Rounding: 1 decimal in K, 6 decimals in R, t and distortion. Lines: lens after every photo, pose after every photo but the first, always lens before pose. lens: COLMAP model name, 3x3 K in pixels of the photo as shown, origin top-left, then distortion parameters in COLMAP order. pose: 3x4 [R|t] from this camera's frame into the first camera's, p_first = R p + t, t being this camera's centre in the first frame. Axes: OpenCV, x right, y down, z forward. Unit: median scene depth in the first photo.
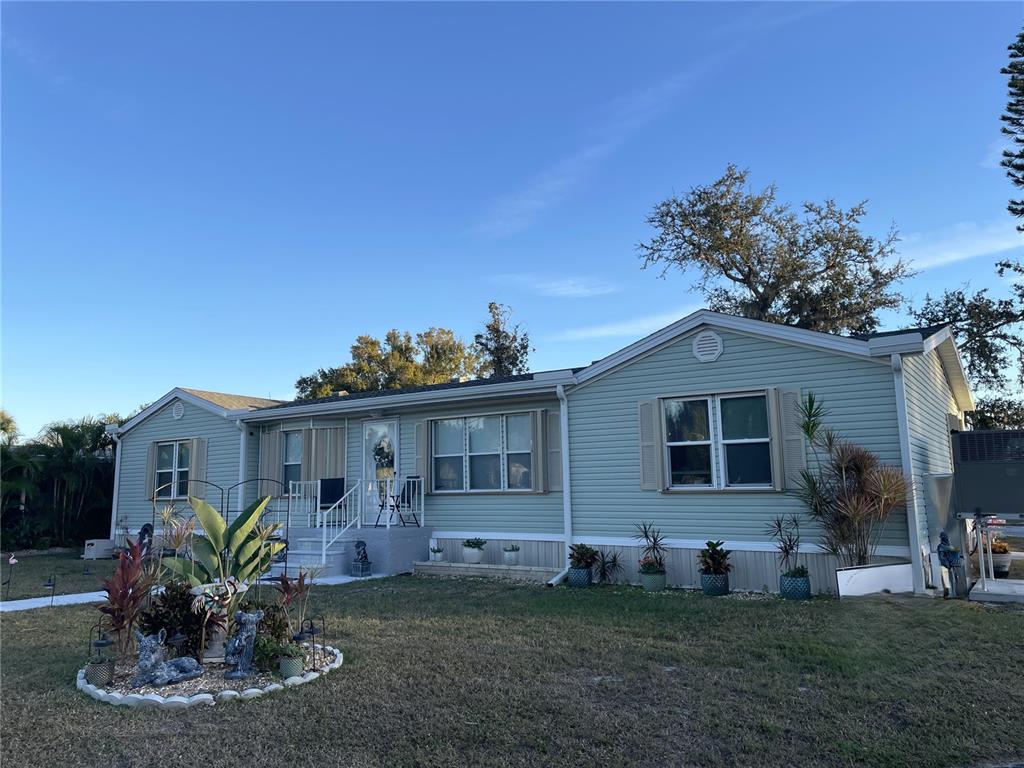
lens RADIAL K [[762.6, 0, 512.0], [0, 762.6, 384.0], [0, 0, 1]] dist [0.051844, -0.002763]
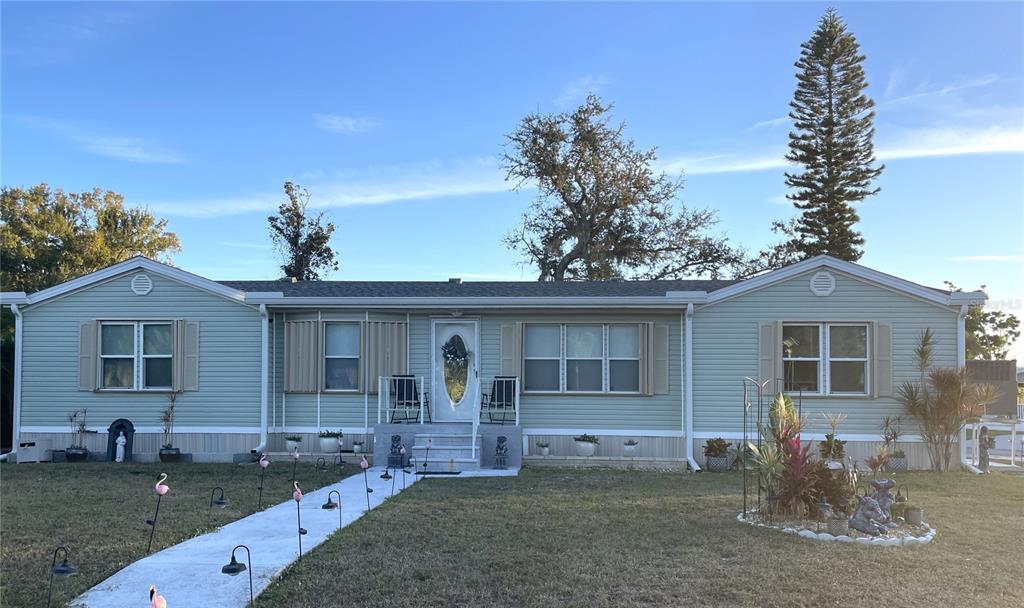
lens RADIAL K [[797.3, 0, 512.3], [0, 797.3, 392.9], [0, 0, 1]] dist [0.082696, -0.001444]
pose [[0.867285, 0.023635, 0.497250, -0.701440], [-0.090656, 0.989668, 0.111078, 0.022835], [-0.489487, -0.141415, 0.860467, 0.062608]]
